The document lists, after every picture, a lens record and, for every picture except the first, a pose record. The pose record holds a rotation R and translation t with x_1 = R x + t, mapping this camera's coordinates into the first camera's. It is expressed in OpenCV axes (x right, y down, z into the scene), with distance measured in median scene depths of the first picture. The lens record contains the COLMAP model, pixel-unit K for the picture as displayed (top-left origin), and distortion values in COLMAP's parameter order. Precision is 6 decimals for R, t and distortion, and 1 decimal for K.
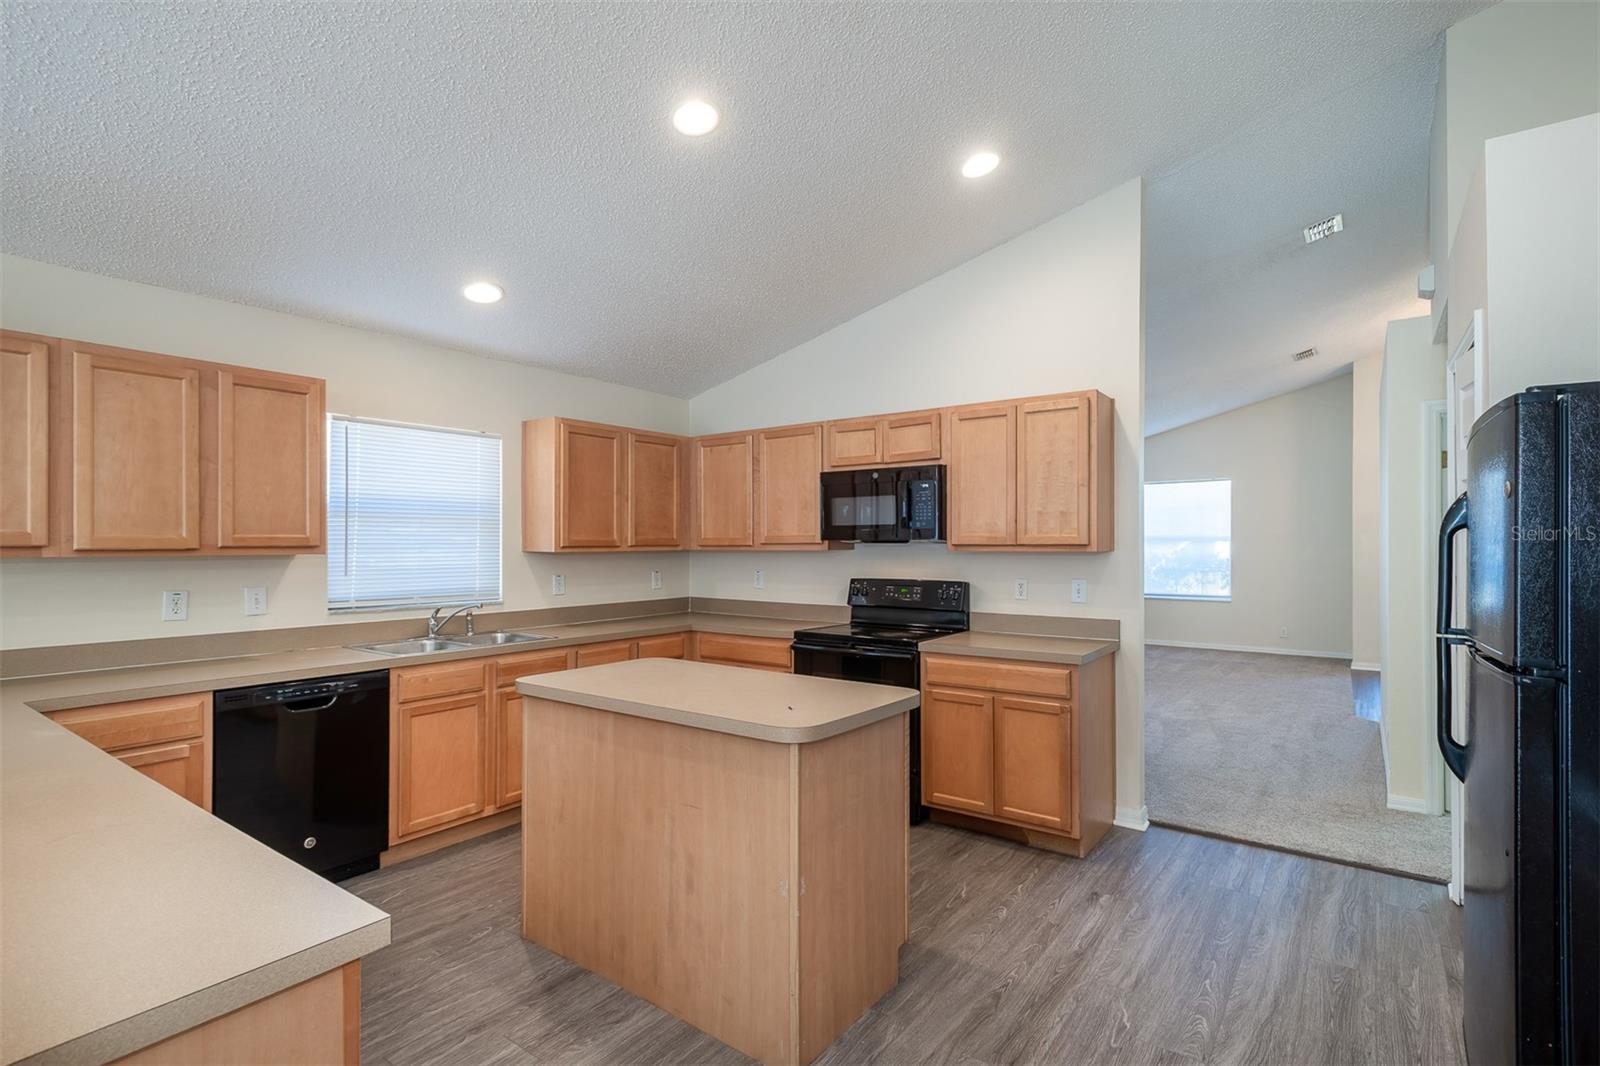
lens RADIAL K [[771.7, 0, 799.7], [0, 771.7, 543.9], [0, 0, 1]] dist [0.004660, -0.002187]
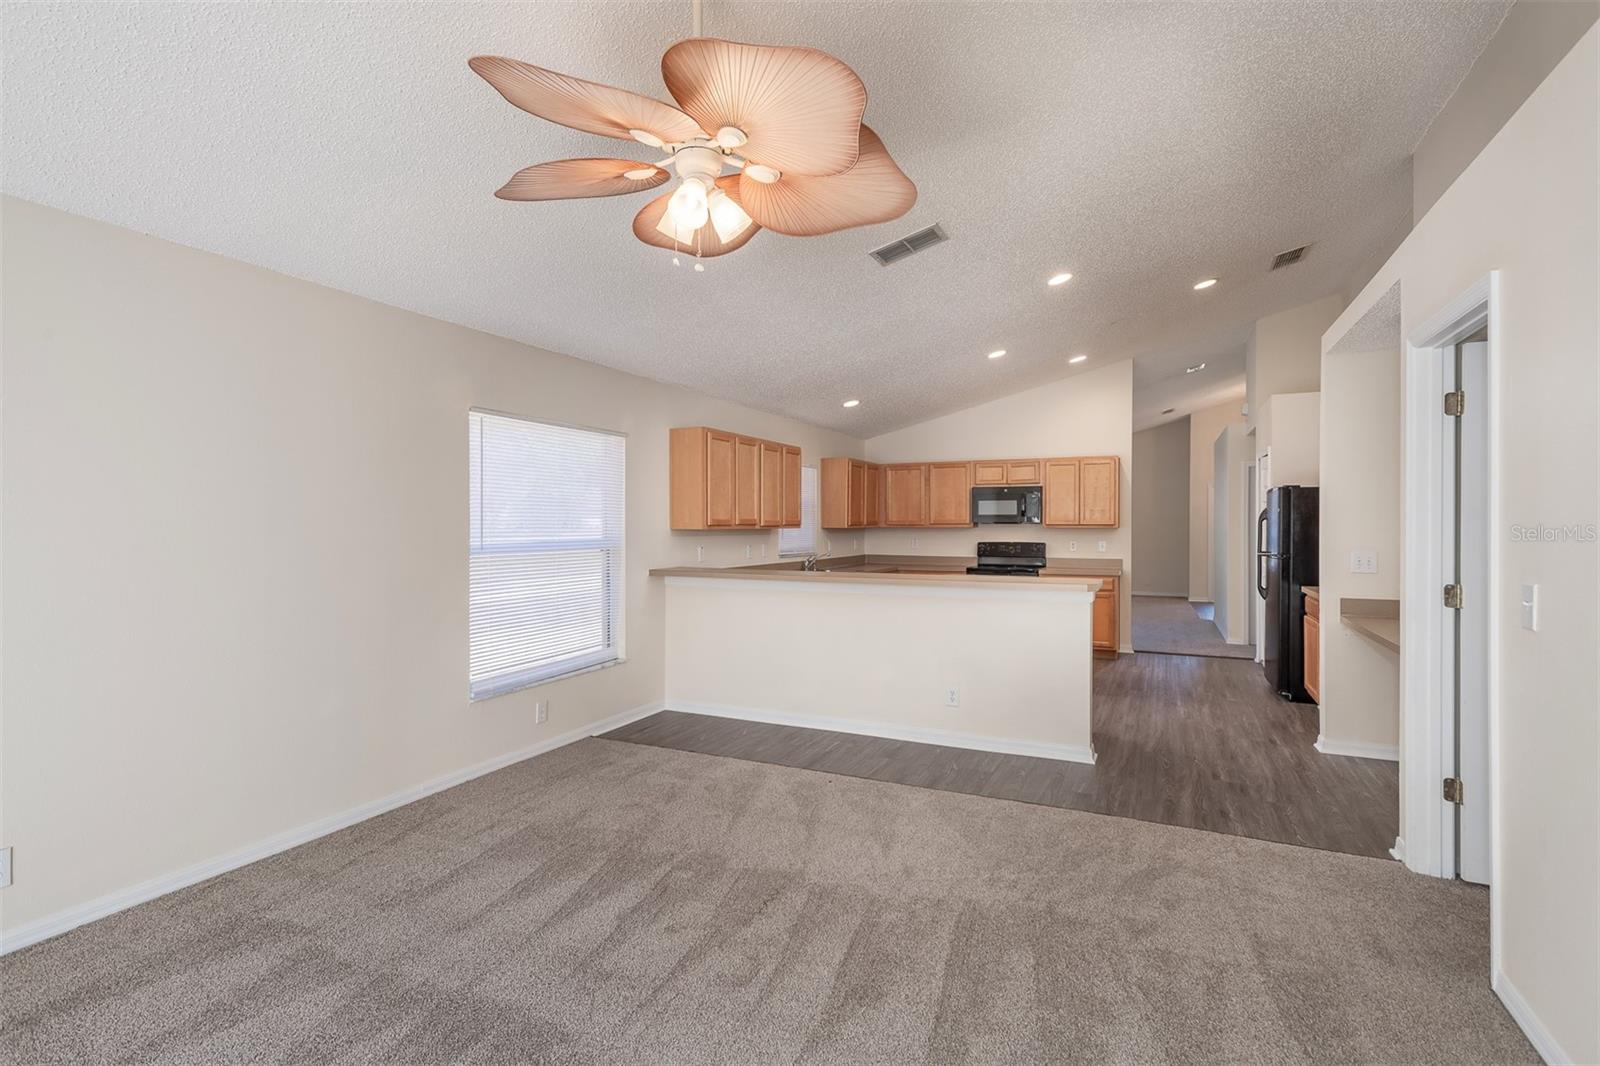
lens RADIAL K [[771.7, 0, 799.2], [0, 771.7, 523.0], [0, 0, 1]] dist [0.004660, -0.002187]
pose [[0.980474, 0.001279, 0.196643, -0.832938], [-0.001025, 0.999999, -0.001394, 0.000864], [-0.196644, 0.001166, 0.980474, -0.878782]]
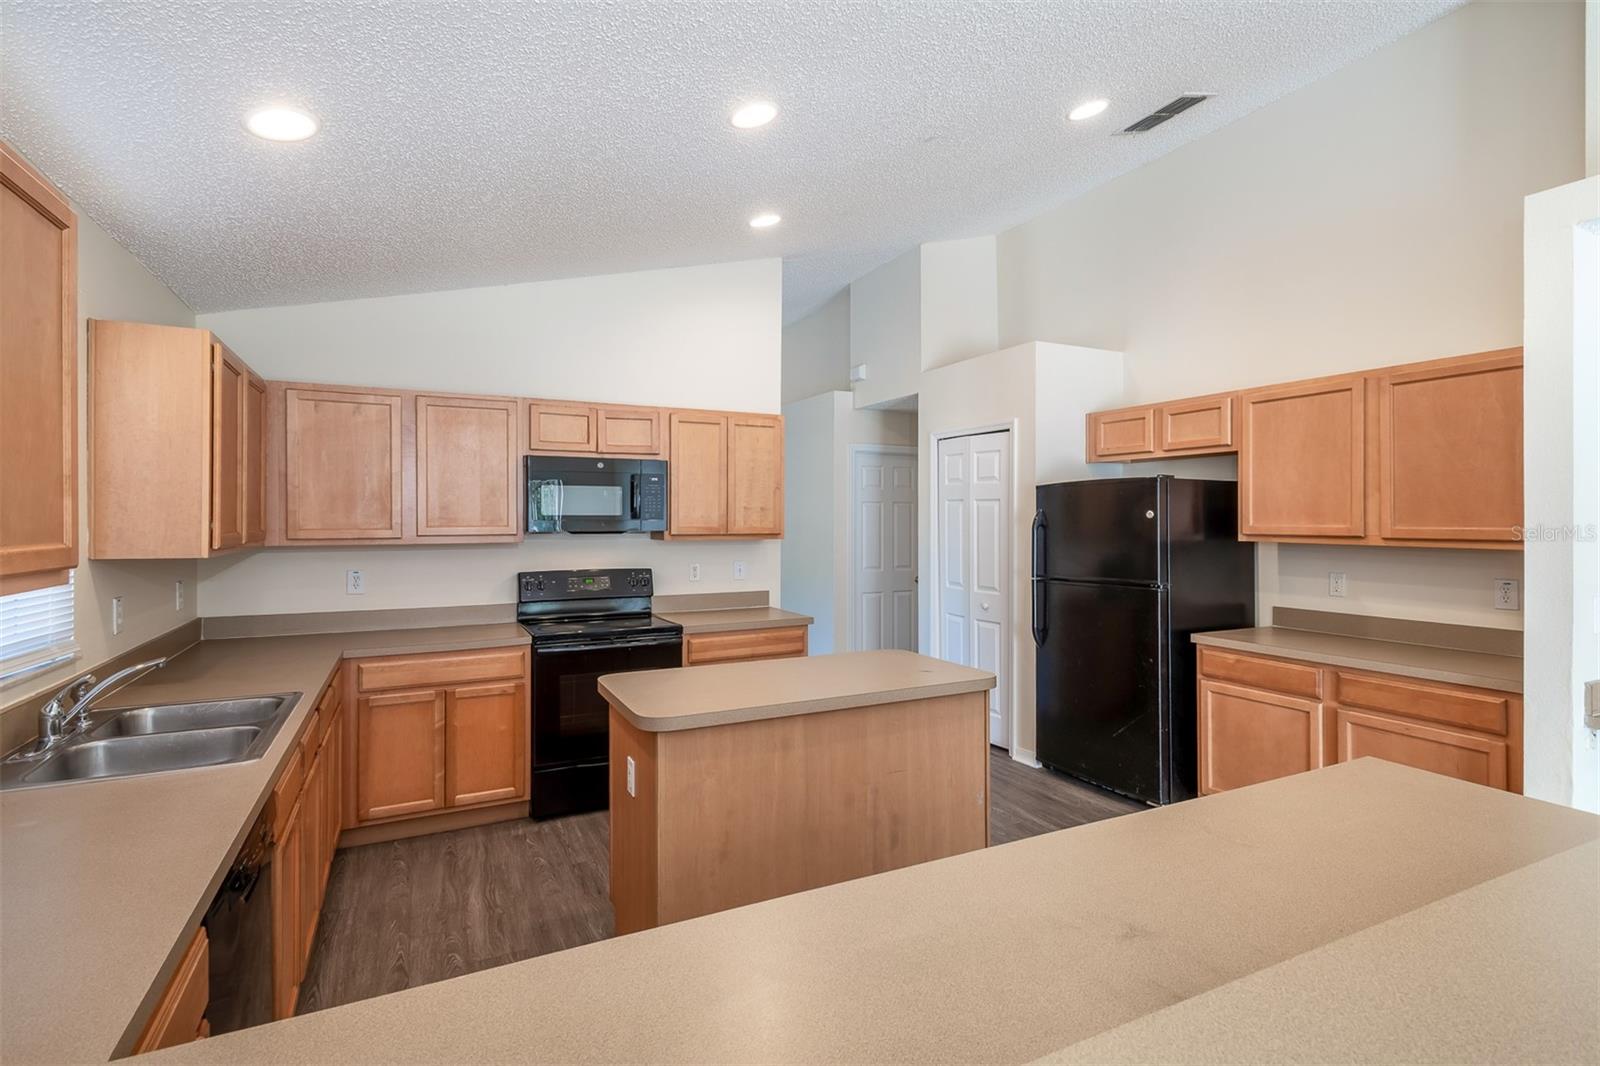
lens RADIAL K [[771.7, 0, 802.5], [0, 771.7, 531.4], [0, 0, 1]] dist [0.004660, -0.002187]
pose [[0.454000, -0.014352, 0.890886, -0.661464], [0.000128, 0.999871, 0.016042, -0.020066], [-0.891002, -0.007169, 0.453944, 0.325951]]
